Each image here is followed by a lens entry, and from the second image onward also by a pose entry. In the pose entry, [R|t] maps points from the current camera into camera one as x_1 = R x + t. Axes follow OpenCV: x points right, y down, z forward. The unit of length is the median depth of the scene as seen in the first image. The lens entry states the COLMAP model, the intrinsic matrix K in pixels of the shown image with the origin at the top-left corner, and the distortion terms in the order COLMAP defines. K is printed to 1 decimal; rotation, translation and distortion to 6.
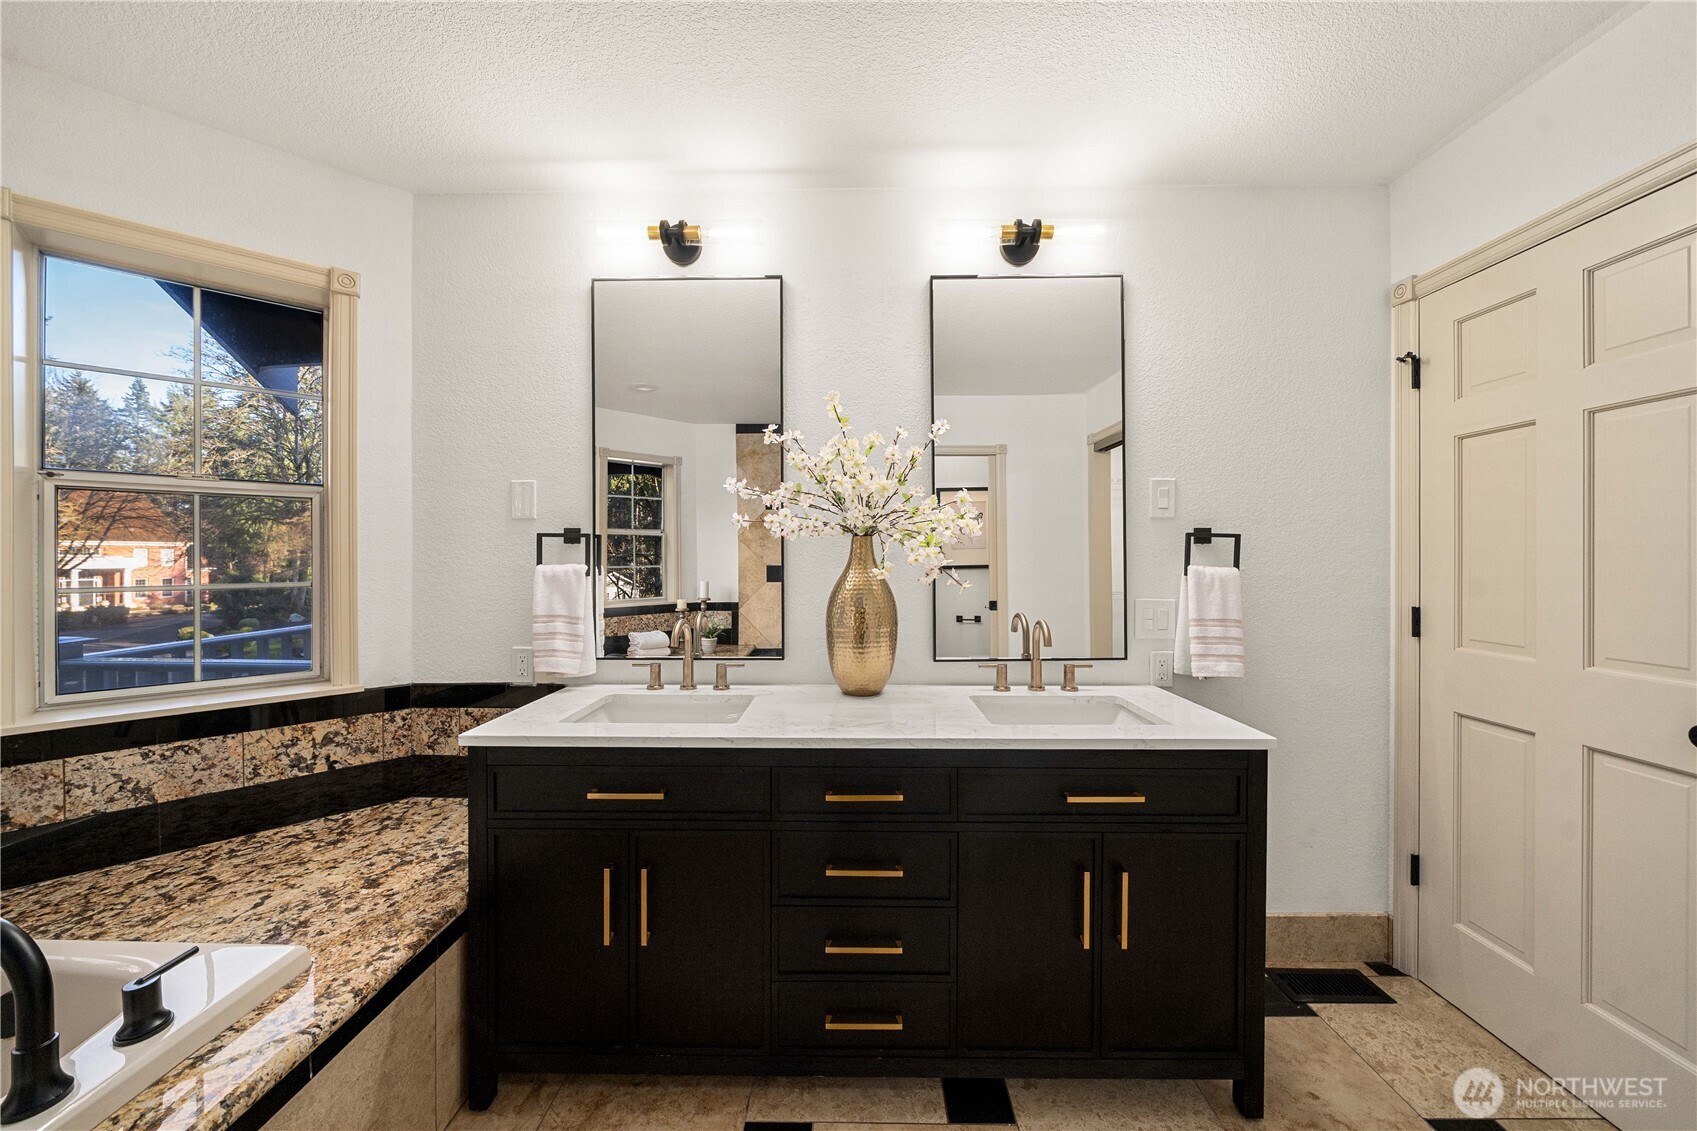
lens RADIAL K [[590.1, 0, 843.3], [0, 590.1, 561.4], [0, 0, 1]] dist [-0.003491, -0.000240]
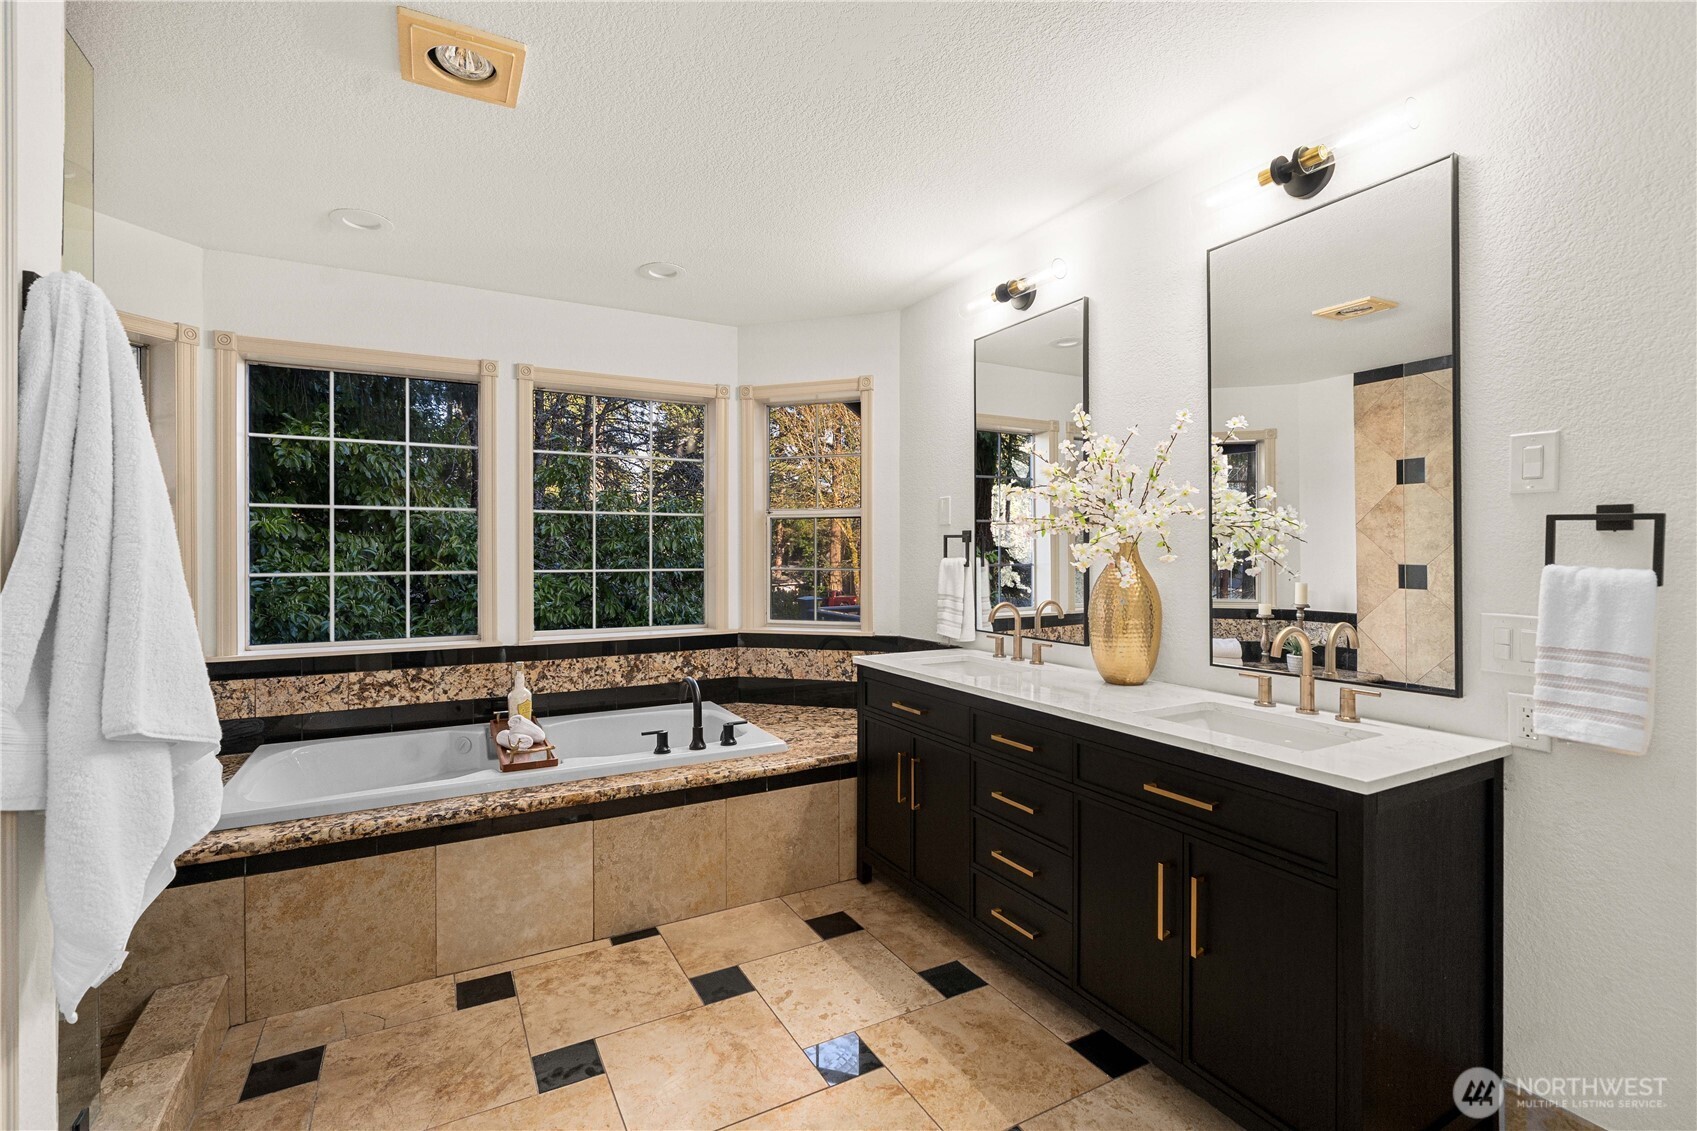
lens RADIAL K [[755.8, 0, 845.7], [0, 755.8, 558.2], [0, 0, 1]] dist [-0.001453, 0.000855]
pose [[0.499049, 0.006638, -0.866549, 0.922081], [-0.006344, 0.999972, 0.004006, 0.000783], [0.866551, 0.003499, 0.499077, -0.087888]]
